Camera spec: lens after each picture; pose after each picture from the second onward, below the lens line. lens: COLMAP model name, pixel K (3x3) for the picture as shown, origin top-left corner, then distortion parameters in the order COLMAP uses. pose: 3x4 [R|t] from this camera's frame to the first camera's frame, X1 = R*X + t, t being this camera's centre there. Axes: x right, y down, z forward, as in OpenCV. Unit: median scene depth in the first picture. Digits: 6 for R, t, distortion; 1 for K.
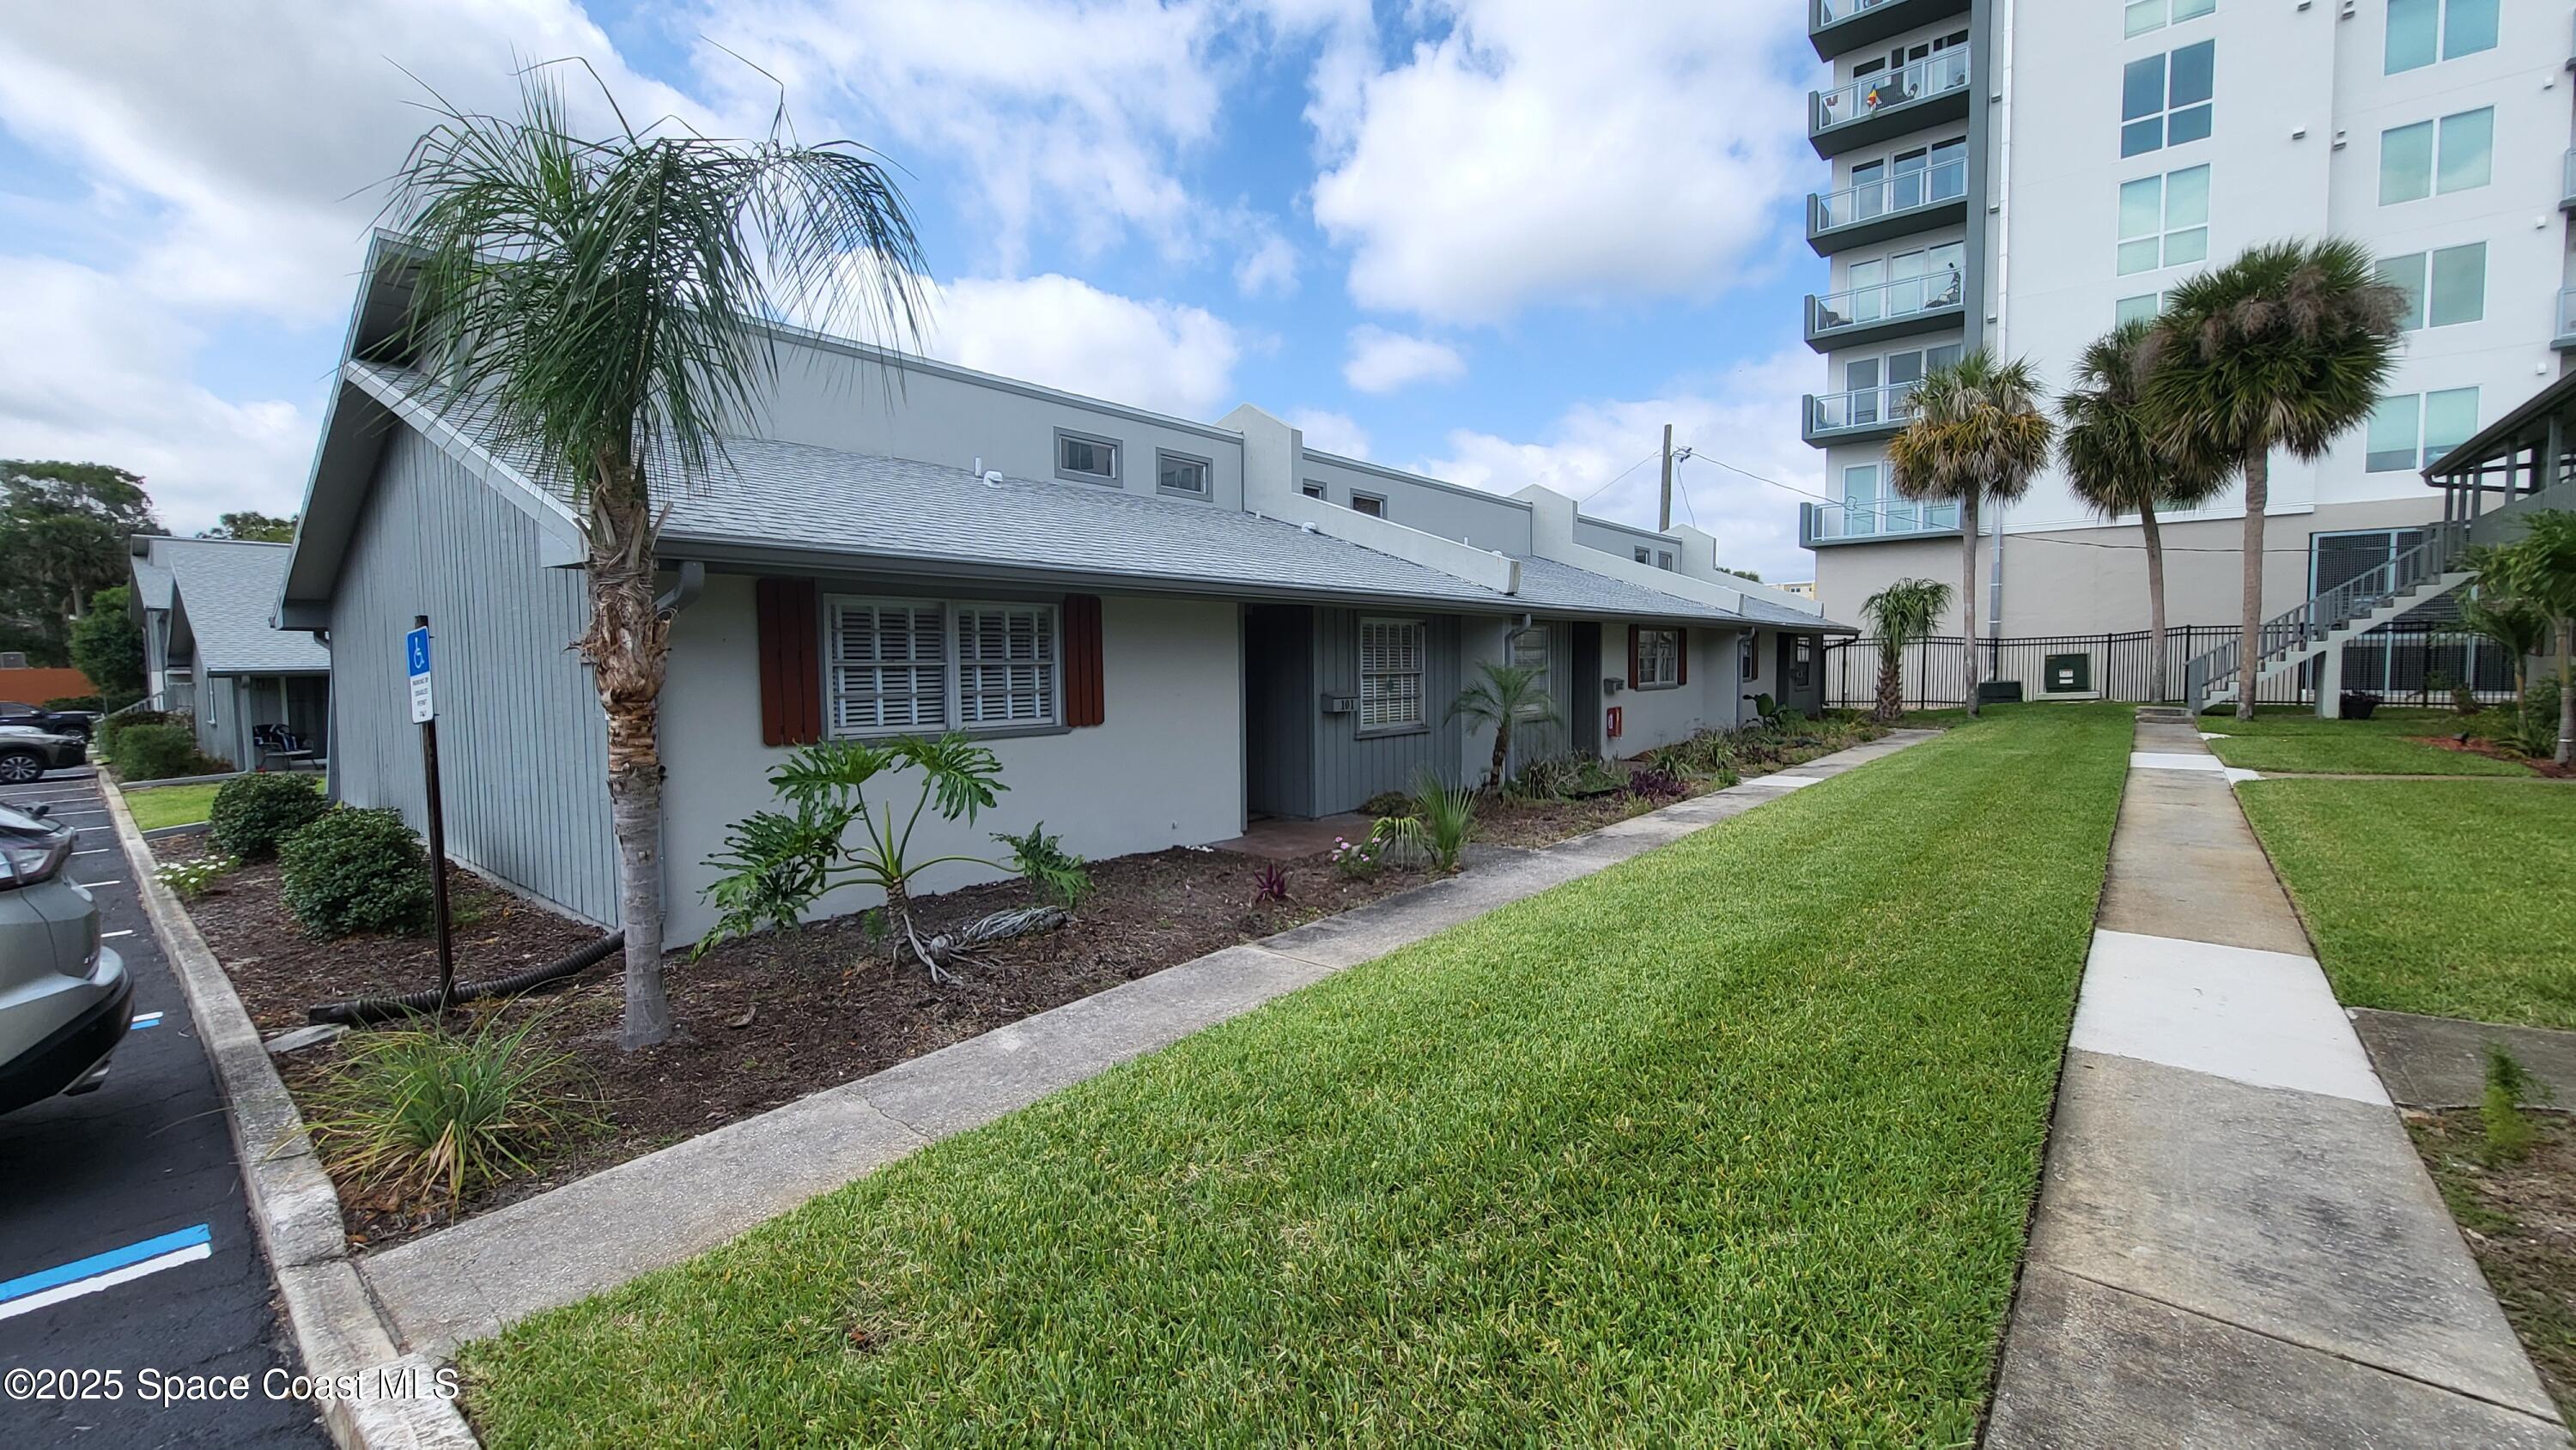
lens RADIAL K [[1022.2, 0, 1280.0], [0, 1022.2, 726.9], [0, 0, 1]] dist [-0.002669, -0.000963]
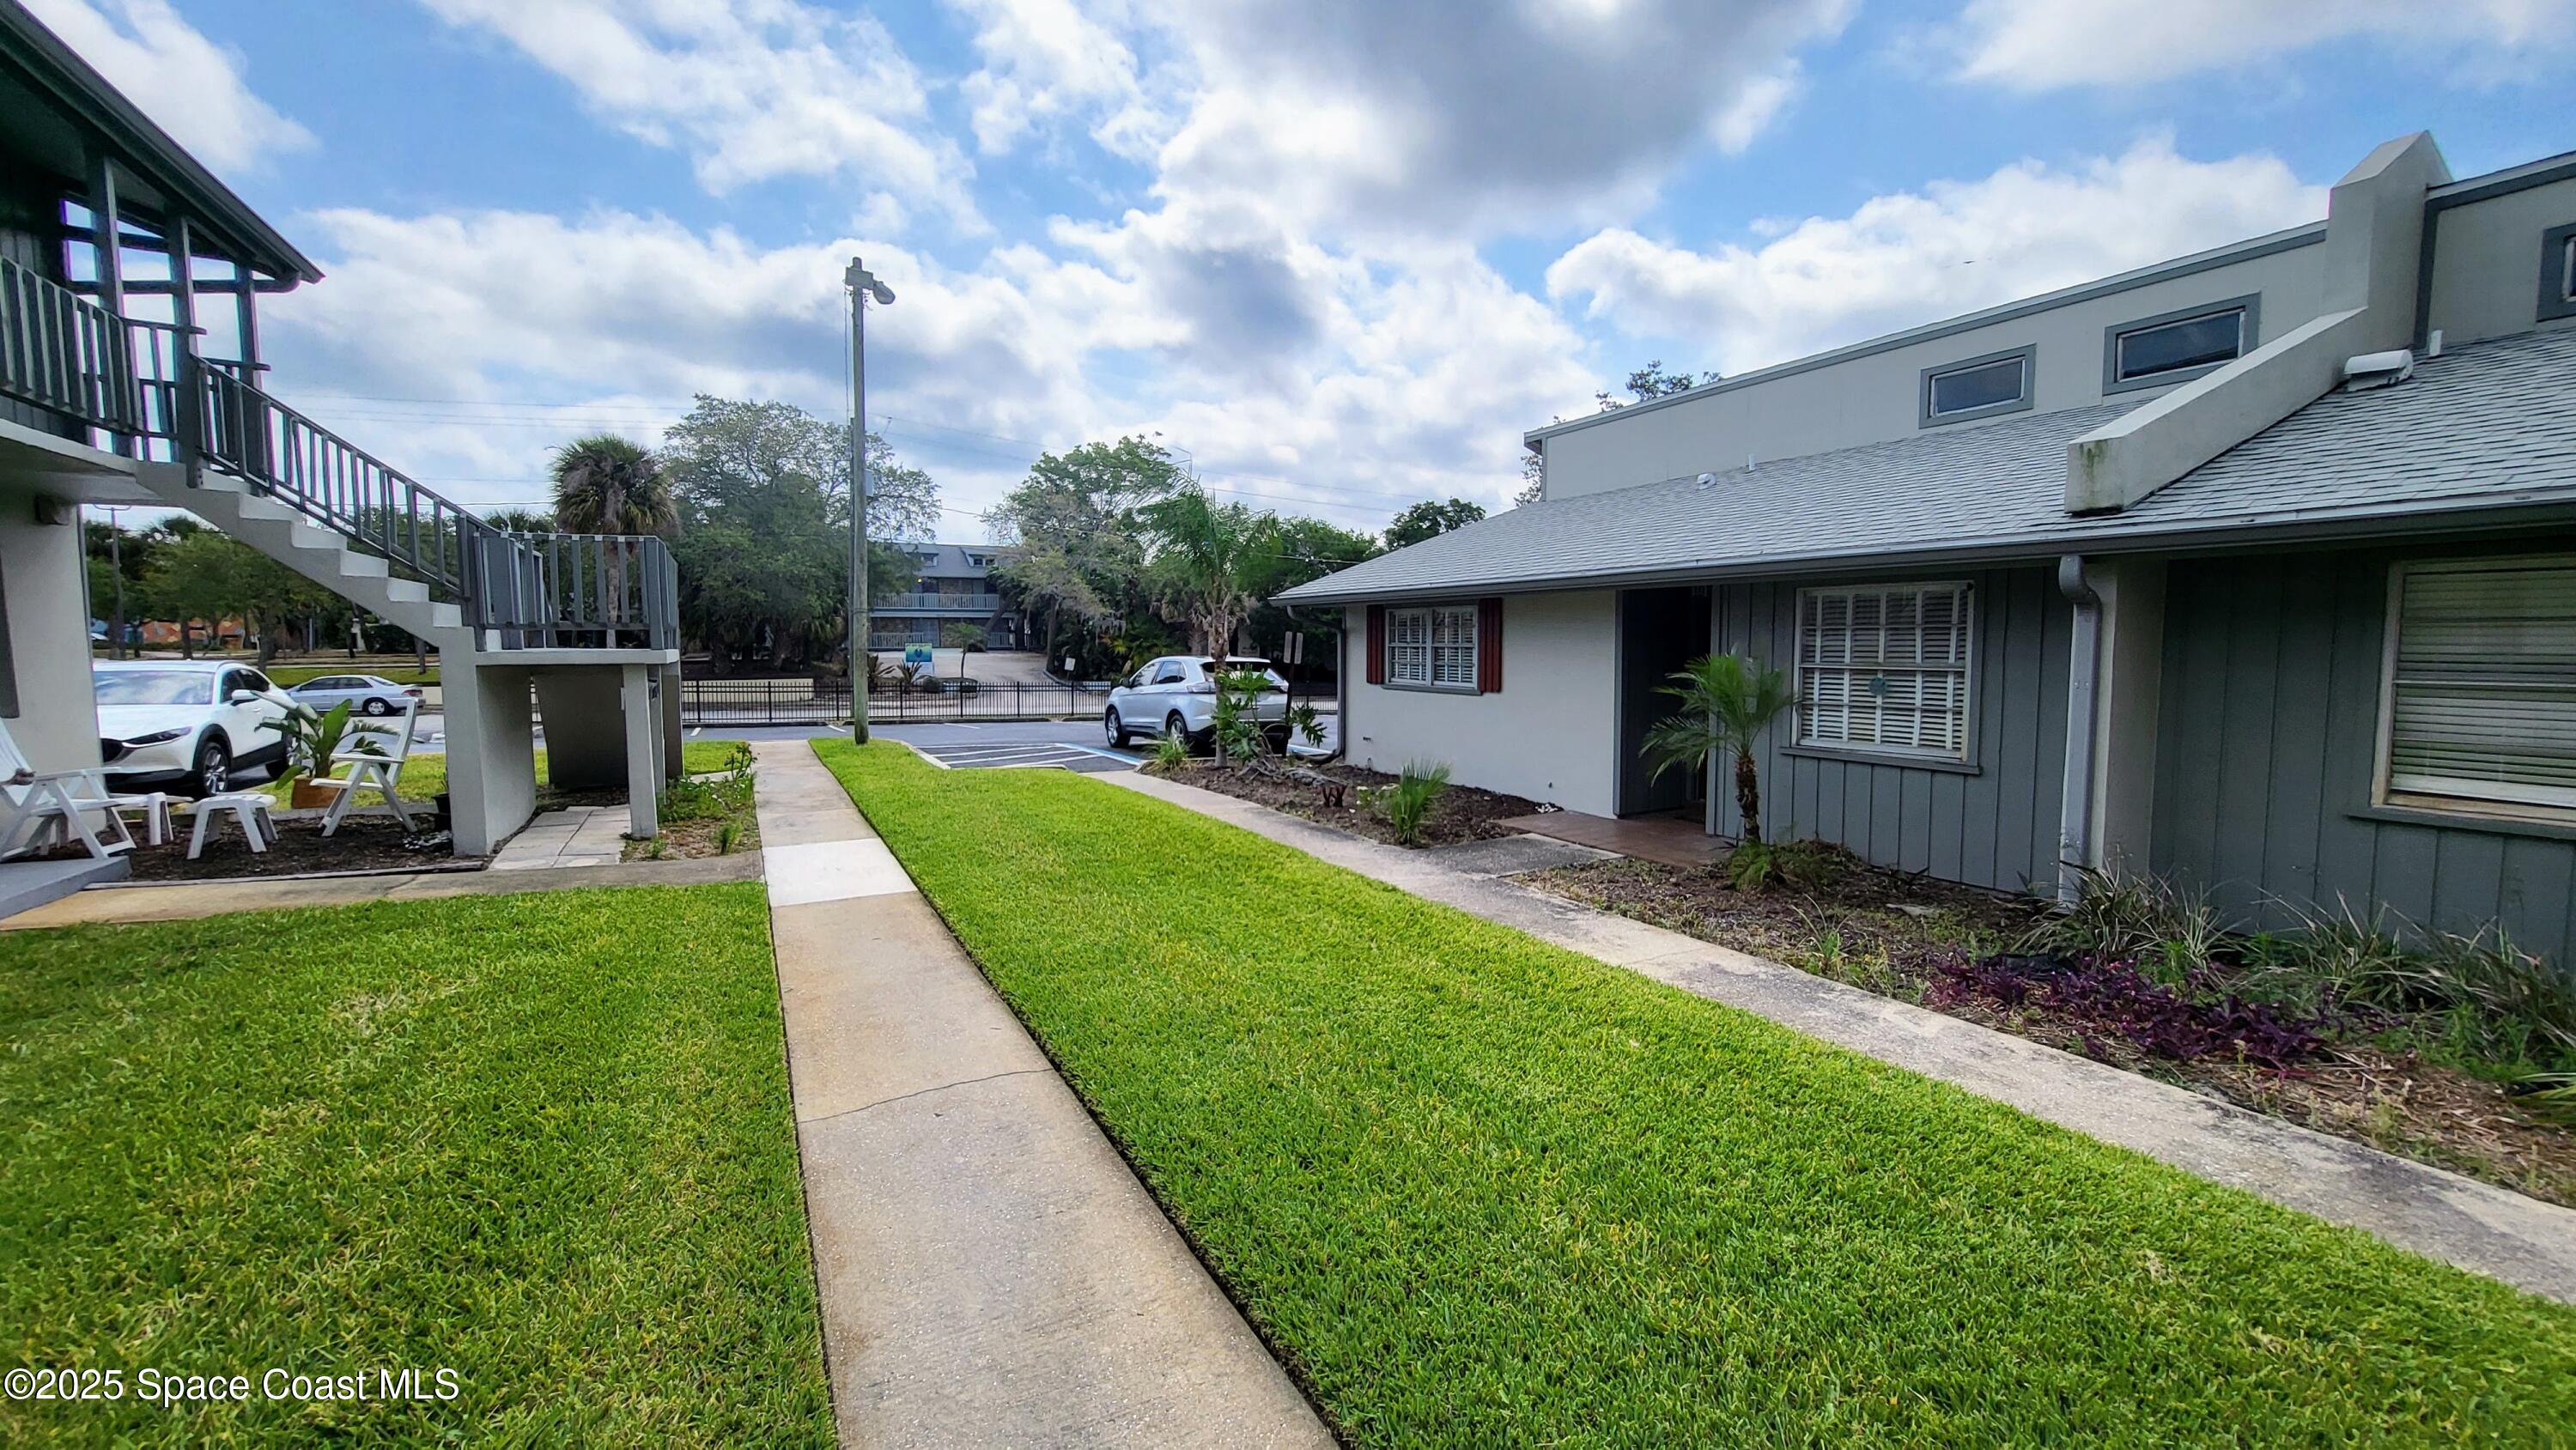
lens RADIAL K [[1022.2, 0, 1295.8], [0, 1022.2, 715.2], [0, 0, 1]] dist [-0.002669, -0.000963]
pose [[-0.353518, 0.083437, -0.931699, 1.080622], [-0.045384, 0.993311, 0.106174, -0.095021], [0.934326, 0.079819, -0.347366, 1.125803]]
